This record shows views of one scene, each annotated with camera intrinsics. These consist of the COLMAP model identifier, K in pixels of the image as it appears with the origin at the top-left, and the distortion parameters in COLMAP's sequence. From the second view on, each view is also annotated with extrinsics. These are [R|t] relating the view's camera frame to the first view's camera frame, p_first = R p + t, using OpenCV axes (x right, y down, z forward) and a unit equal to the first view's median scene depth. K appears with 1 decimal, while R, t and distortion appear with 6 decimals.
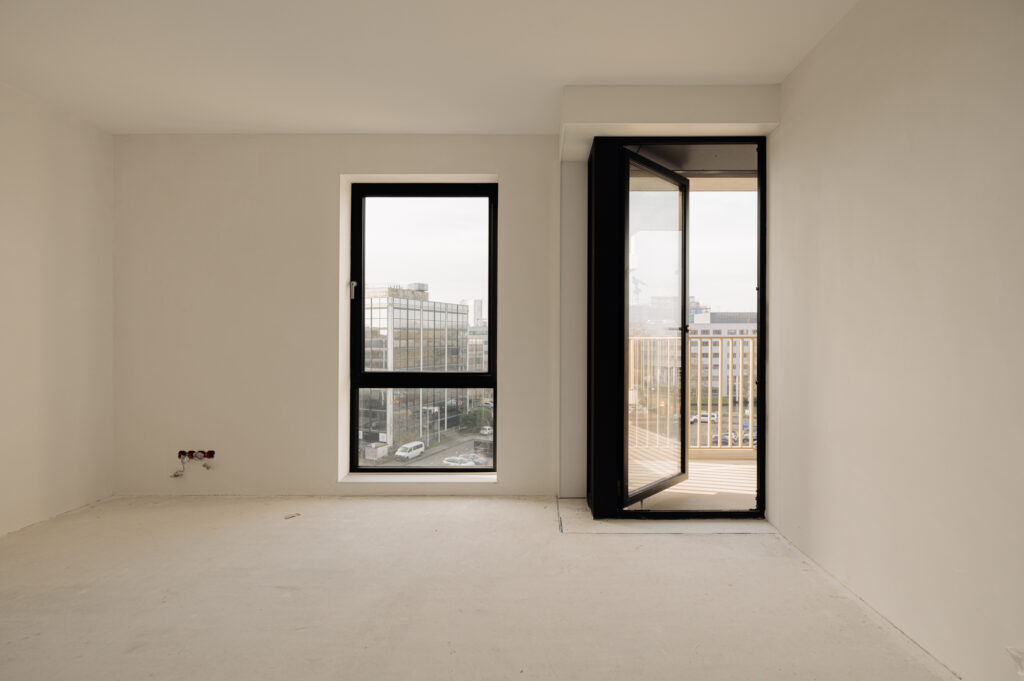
lens RADIAL K [[488.5, 0, 538.3], [0, 488.5, 335.4], [0, 0, 1]] dist [0.000210, -0.002031]
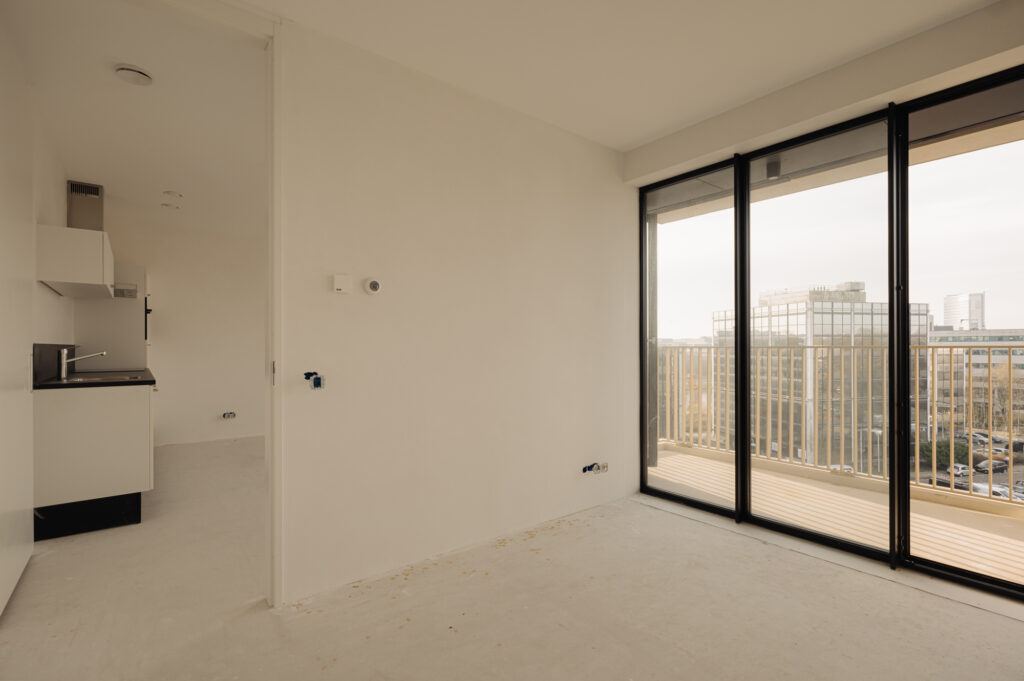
lens RADIAL K [[488.5, 0, 508.1], [0, 488.5, 332.6], [0, 0, 1]] dist [0.000210, -0.002031]
pose [[0.612630, -0.023969, -0.790006, 0.931866], [0.006420, 0.999658, -0.025352, -0.004003], [0.790344, 0.010459, 0.612575, -0.030103]]
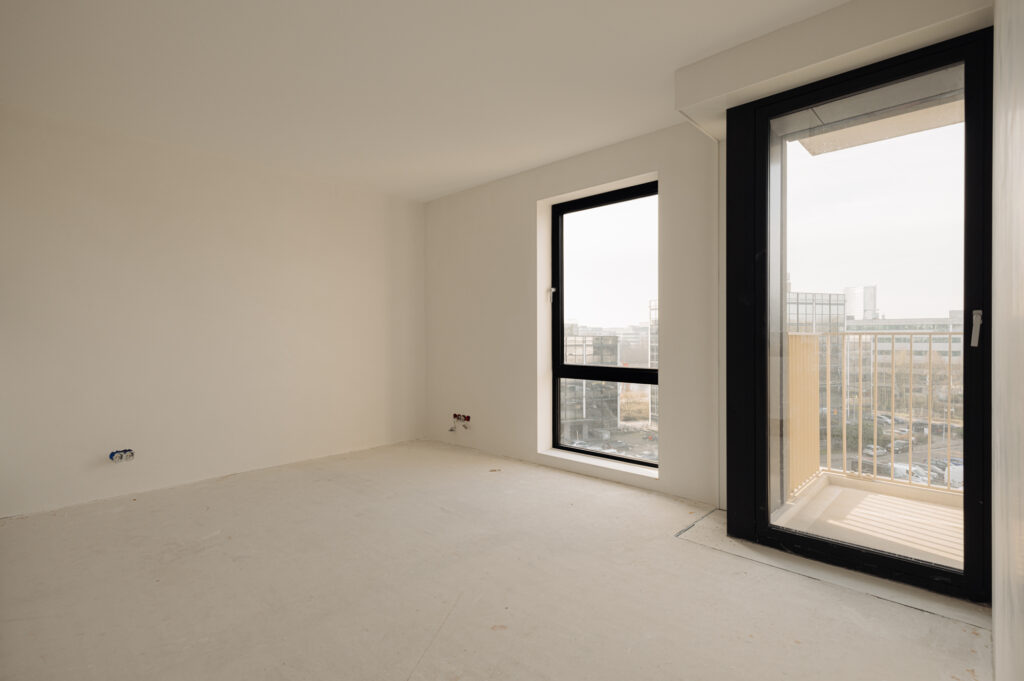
lens RADIAL K [[495.0, 0, 502.4], [0, 495.0, 336.7], [0, 0, 1]] dist [0.003966, 0.000168]
pose [[0.715838, -0.001216, -0.698265, 0.371689], [0.007878, 0.999949, 0.006335, 0.000210], [0.698221, -0.010036, 0.715811, 0.049551]]
